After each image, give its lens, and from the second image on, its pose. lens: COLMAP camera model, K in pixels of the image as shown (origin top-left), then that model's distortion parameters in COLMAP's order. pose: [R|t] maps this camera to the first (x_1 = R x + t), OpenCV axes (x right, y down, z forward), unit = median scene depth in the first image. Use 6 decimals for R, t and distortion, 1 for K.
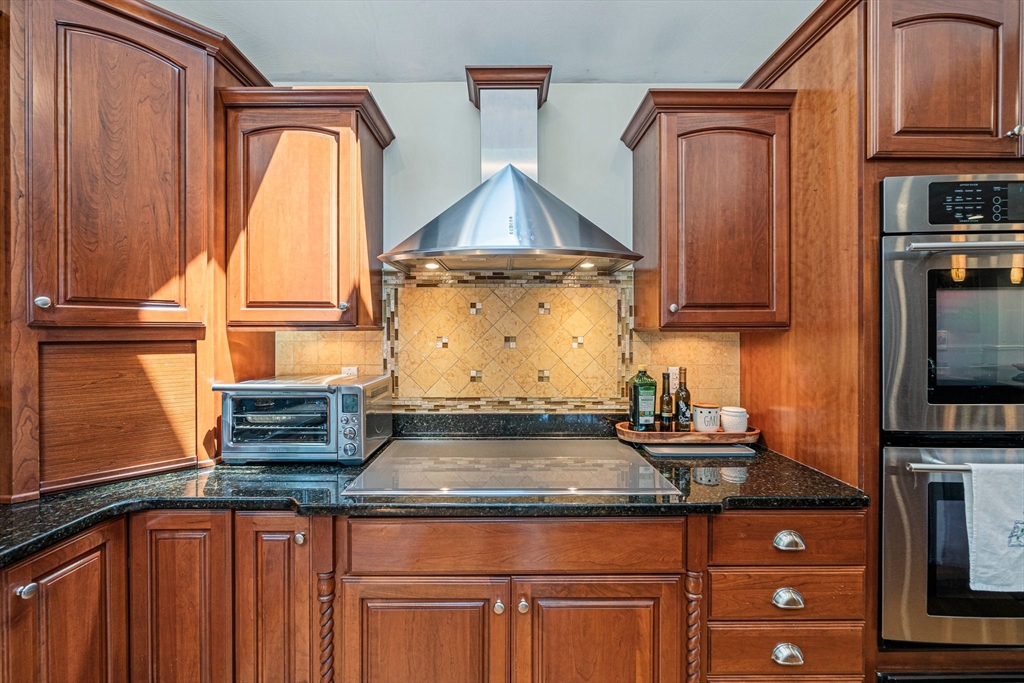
lens RADIAL K [[405.1, 0, 511.6], [0, 405.1, 332.3], [0, 0, 1]] dist [-0.002682, -0.000506]
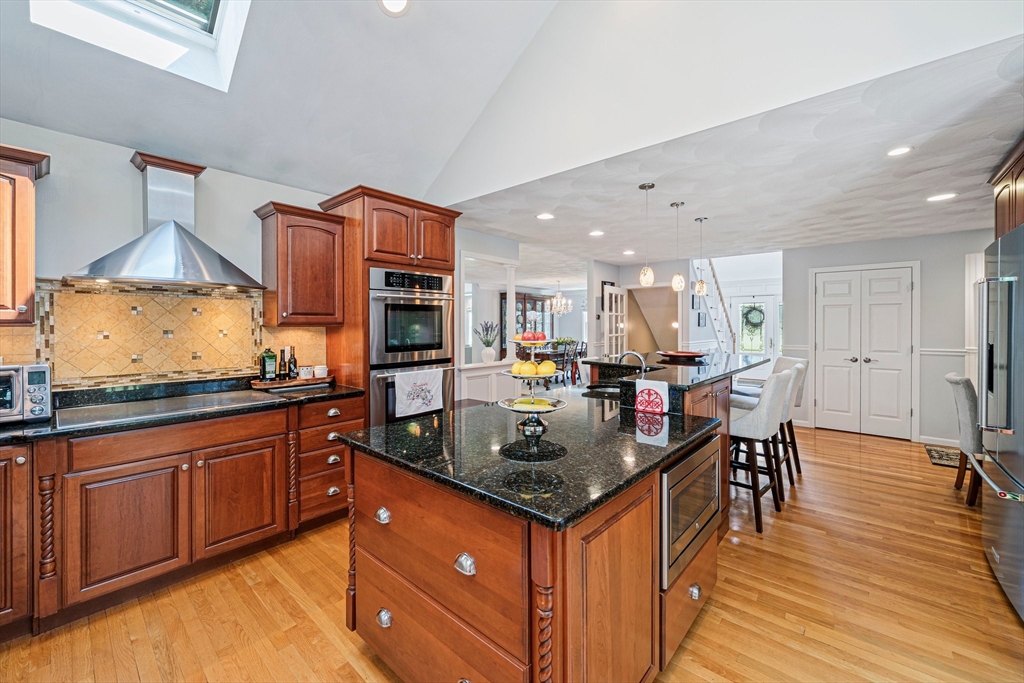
lens RADIAL K [[405.1, 0, 512.8], [0, 405.1, 326.8], [0, 0, 1]] dist [-0.002682, -0.000506]
pose [[0.668746, -0.003085, 0.743484, -0.316983], [0.003335, 0.999994, 0.001150, 0.000433], [-0.743483, 0.001710, 0.668753, -1.122377]]
